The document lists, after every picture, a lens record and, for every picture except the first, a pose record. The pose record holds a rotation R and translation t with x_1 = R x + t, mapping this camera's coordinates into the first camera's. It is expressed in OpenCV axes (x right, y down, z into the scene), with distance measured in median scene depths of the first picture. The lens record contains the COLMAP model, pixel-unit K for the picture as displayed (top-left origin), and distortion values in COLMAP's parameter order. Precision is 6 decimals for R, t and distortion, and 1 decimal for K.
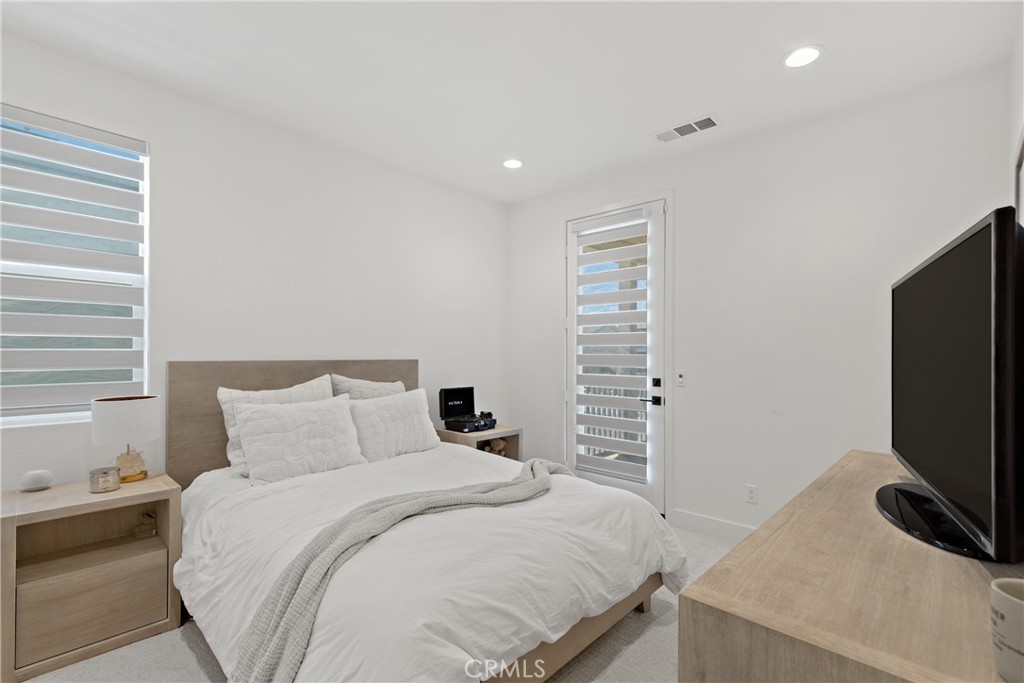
lens RADIAL K [[462.6, 0, 513.5], [0, 462.6, 345.7], [0, 0, 1]] dist [0.012041, -0.000913]
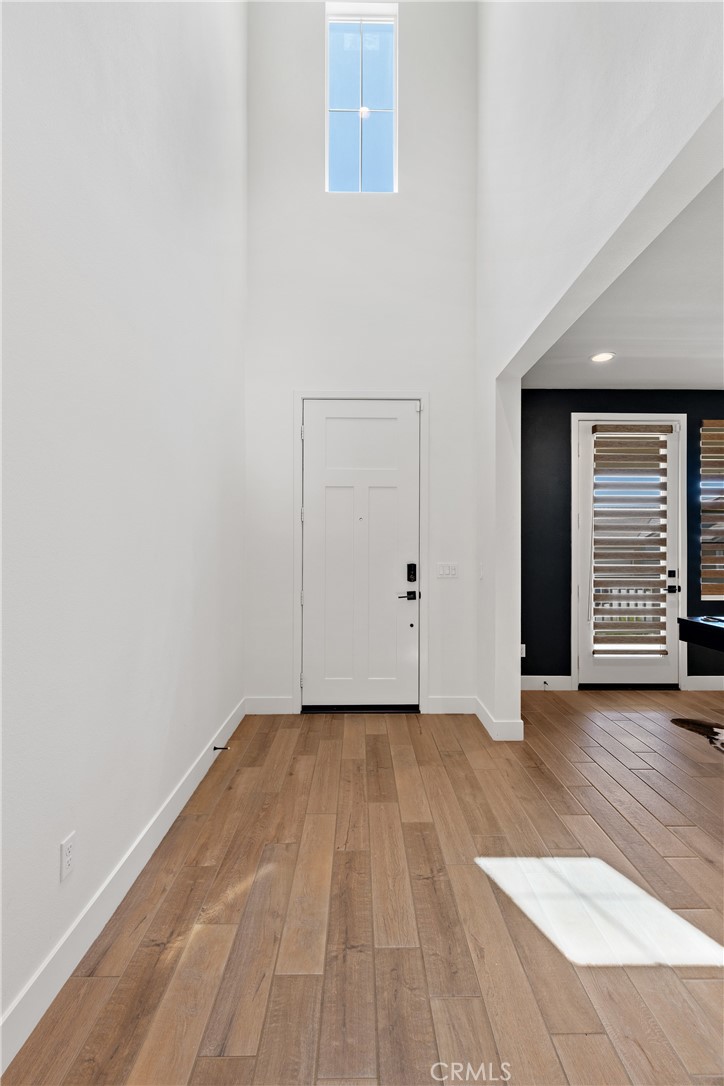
lens RADIAL K [[490.6, 0, 362.6], [0, 490.6, 544.7], [0, 0, 1]] dist [0.012041, -0.000913]
pose [[0.721901, 0.010206, 0.691921, -0.525822], [-0.014678, 0.999892, 0.000565, 0.007114], [-0.691840, -0.010564, 0.721973, 0.292282]]
